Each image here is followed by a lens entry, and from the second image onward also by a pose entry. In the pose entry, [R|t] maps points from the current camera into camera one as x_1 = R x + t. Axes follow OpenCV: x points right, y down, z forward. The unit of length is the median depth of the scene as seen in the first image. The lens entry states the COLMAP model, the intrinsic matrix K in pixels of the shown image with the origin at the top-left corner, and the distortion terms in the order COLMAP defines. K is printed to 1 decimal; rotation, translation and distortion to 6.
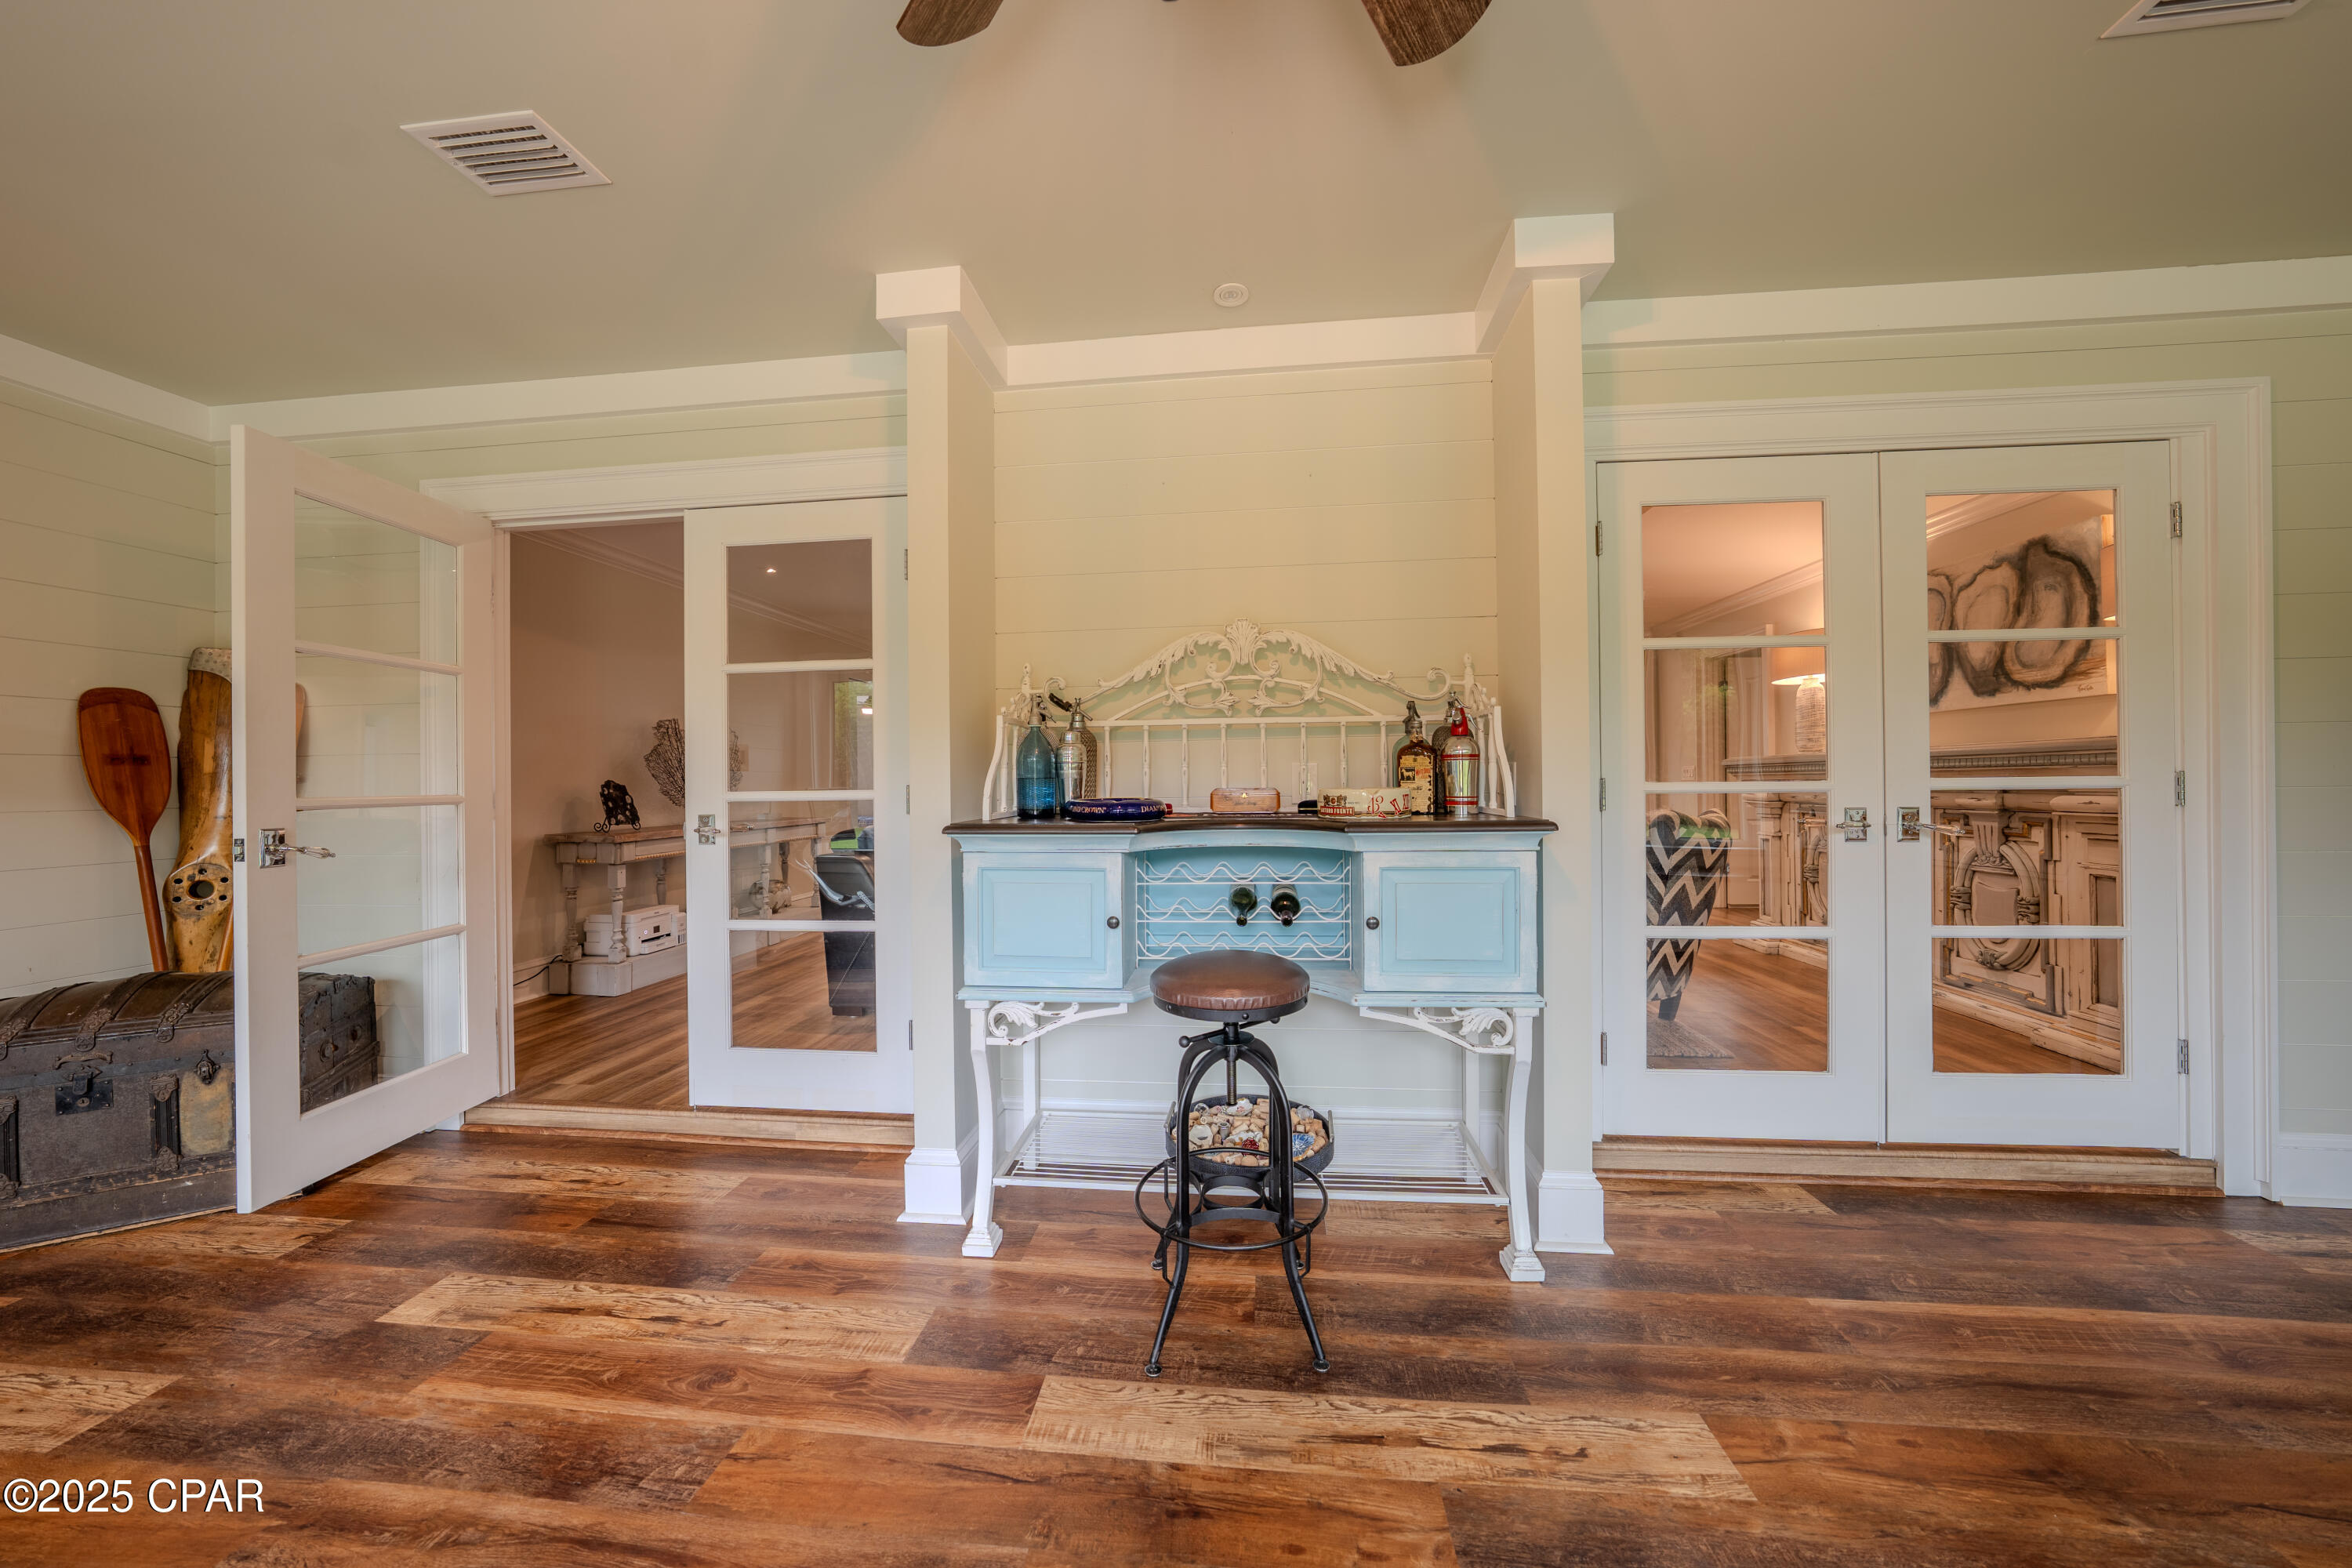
lens RADIAL K [[814.3, 0, 1175.1], [0, 814.3, 776.4], [0, 0, 1]] dist [-0.026645, 0.005682]
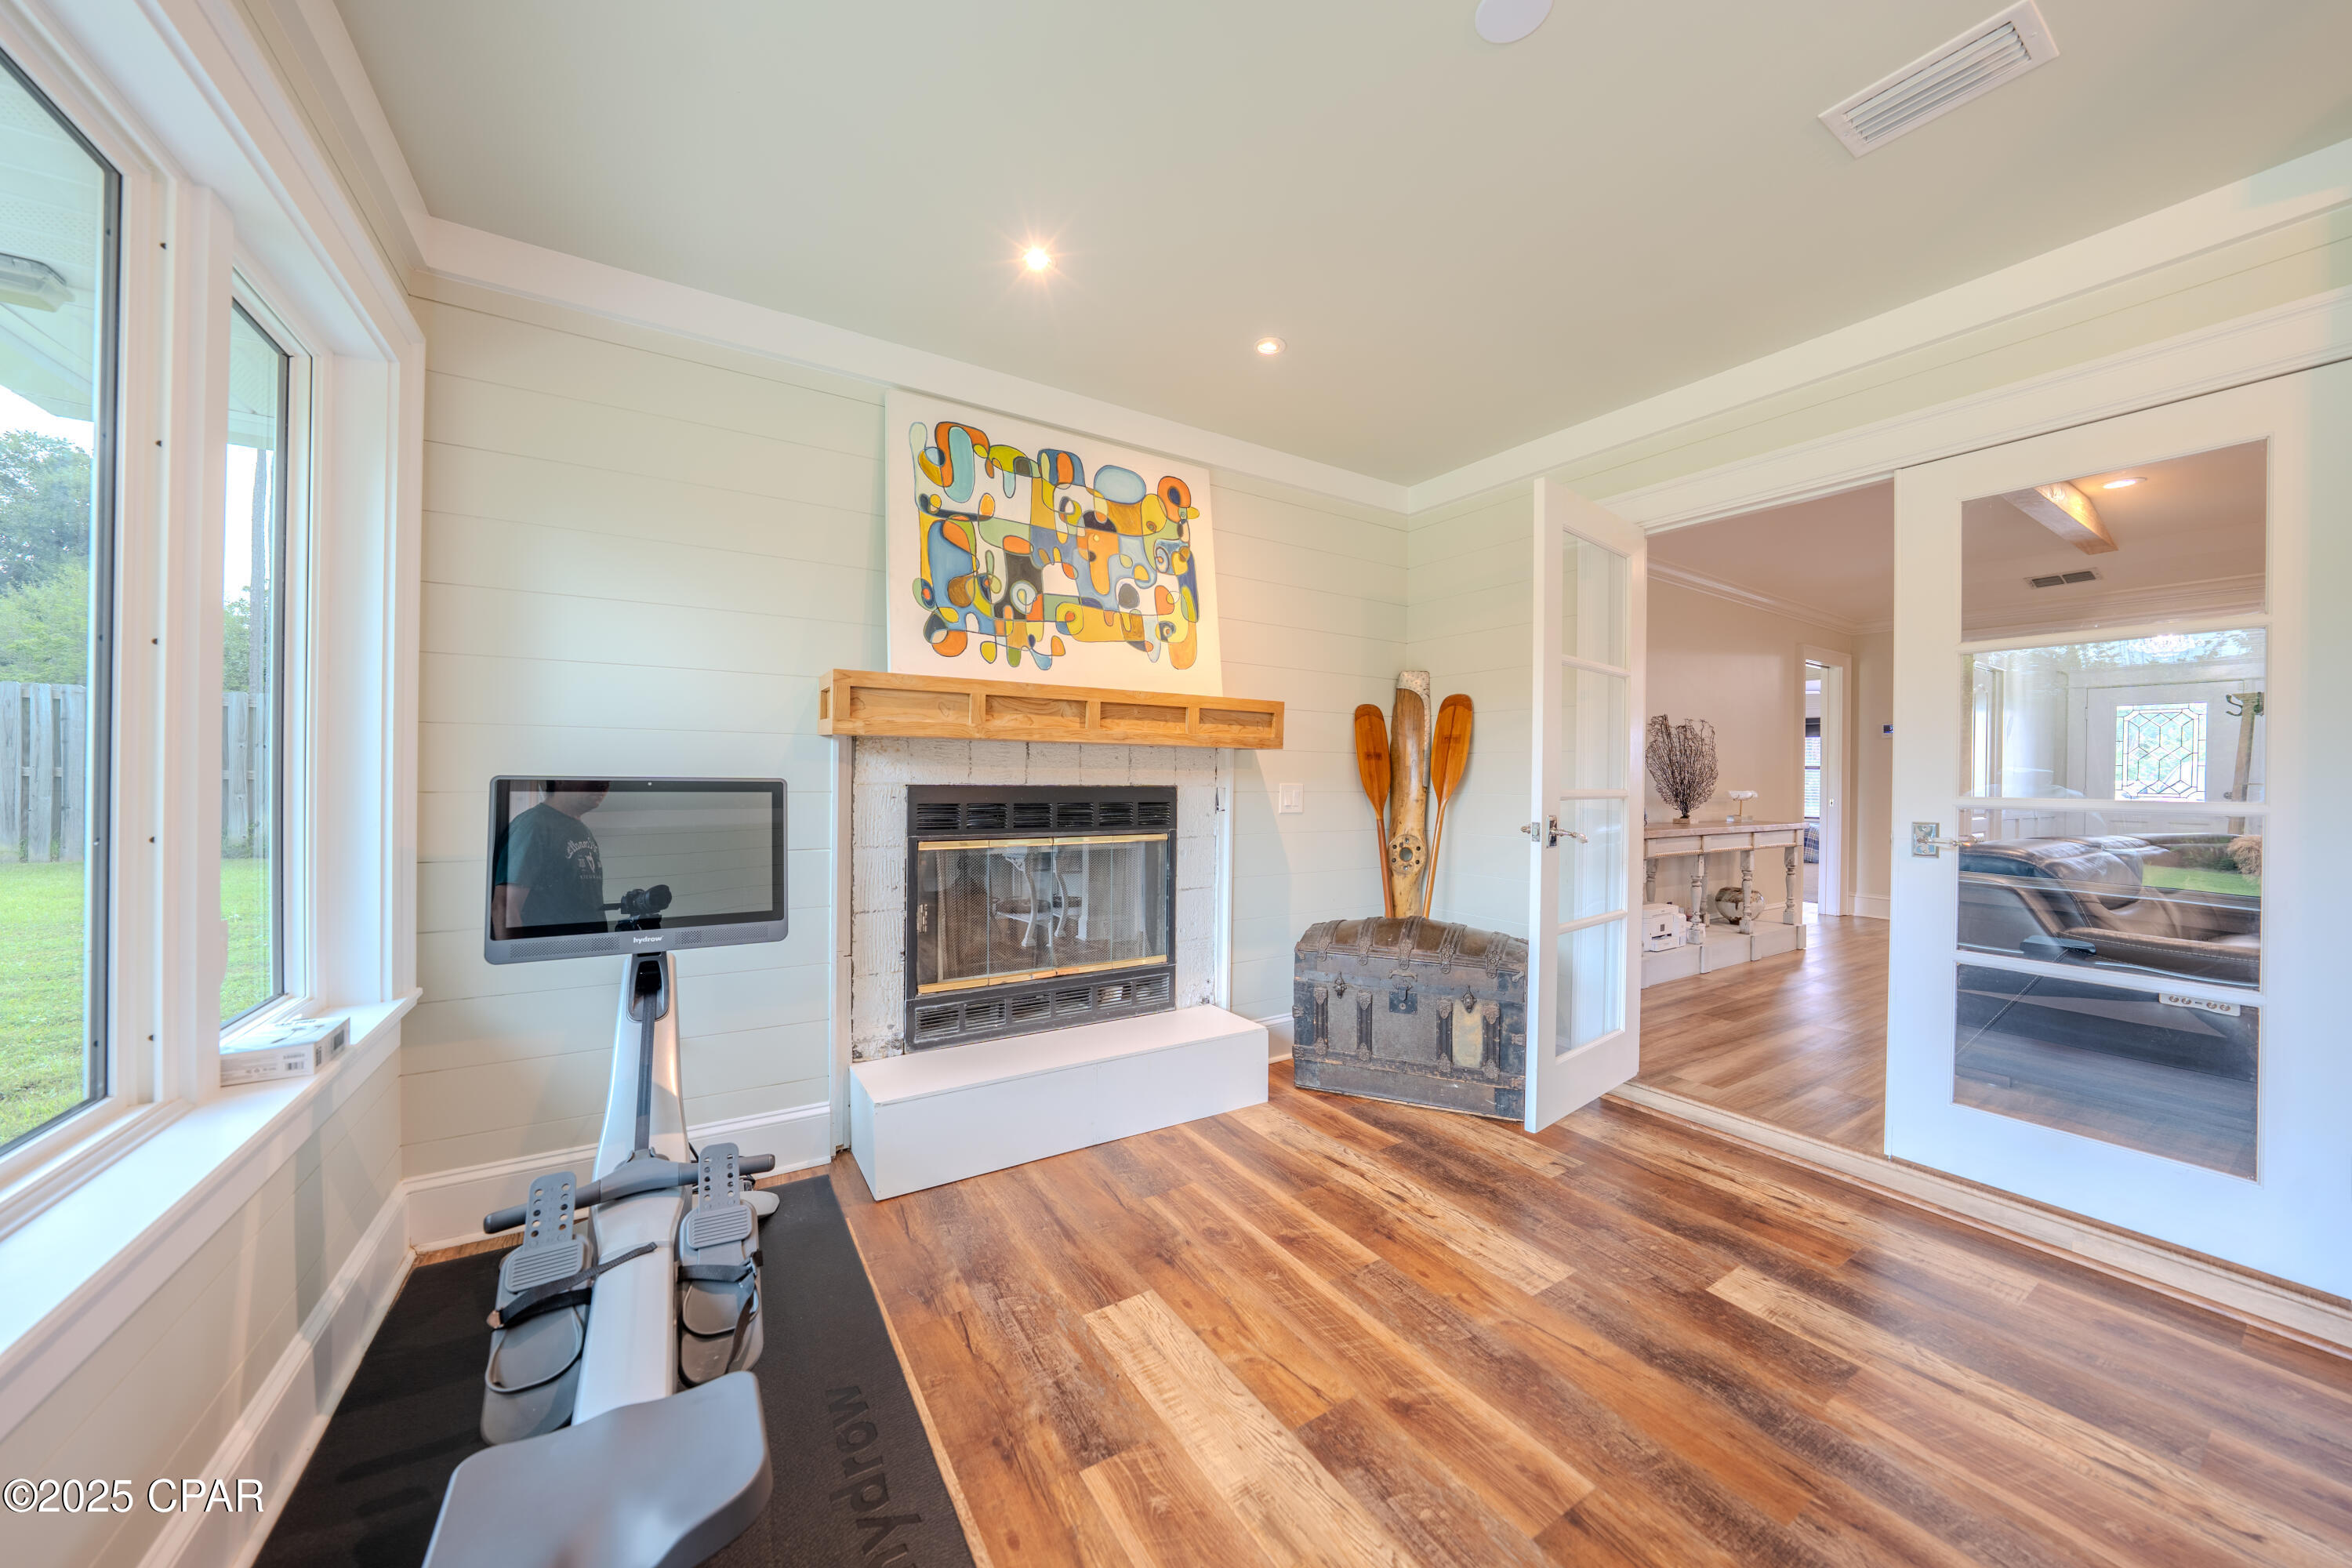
lens RADIAL K [[814.3, 0, 1177.4], [0, 814.3, 778.1], [0, 0, 1]] dist [-0.026645, 0.005682]
pose [[0.618336, 0.023603, -0.785559, -0.406168], [-0.016737, 0.999718, 0.016864, -0.000779], [0.785735, 0.002721, 0.618557, -0.139721]]
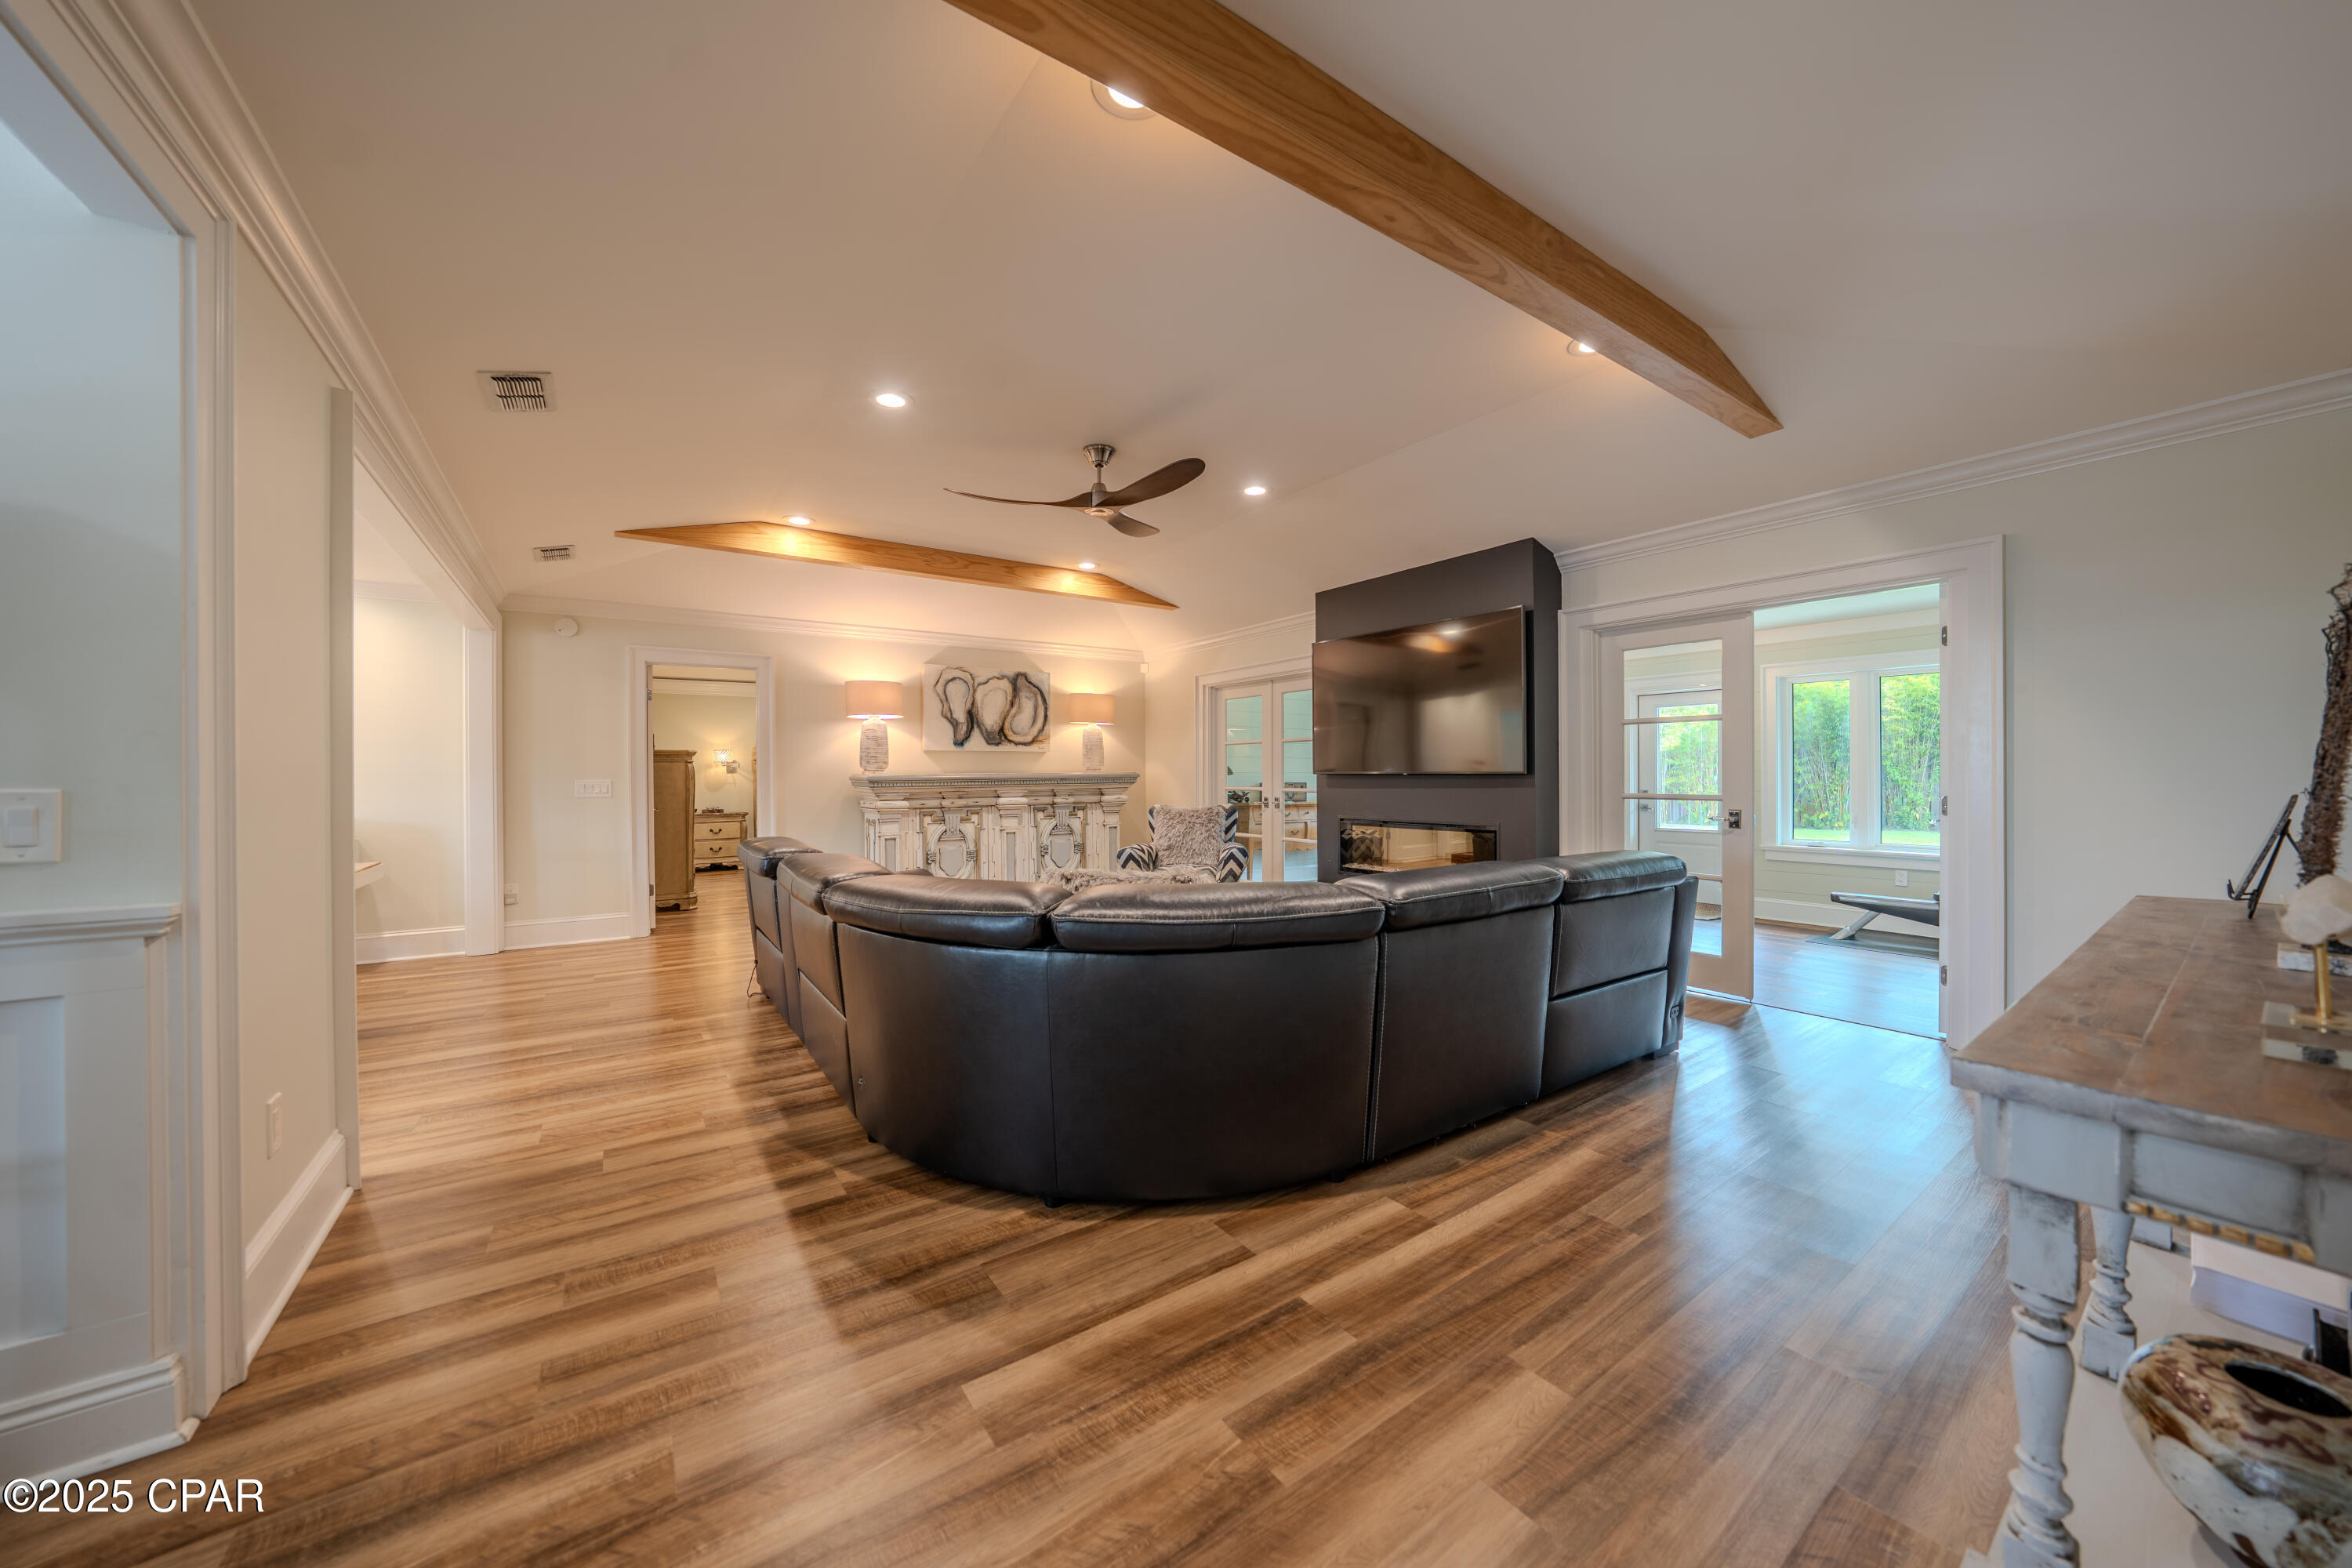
lens RADIAL K [[814.3, 0, 1179.0], [0, 814.3, 779.0], [0, 0, 1]] dist [-0.026645, 0.005682]
pose [[-0.656971, 0.009836, 0.753852, -1.004045], [0.008510, 0.999948, -0.005631, -0.011230], [-0.753868, 0.002715, -0.657021, 2.727221]]
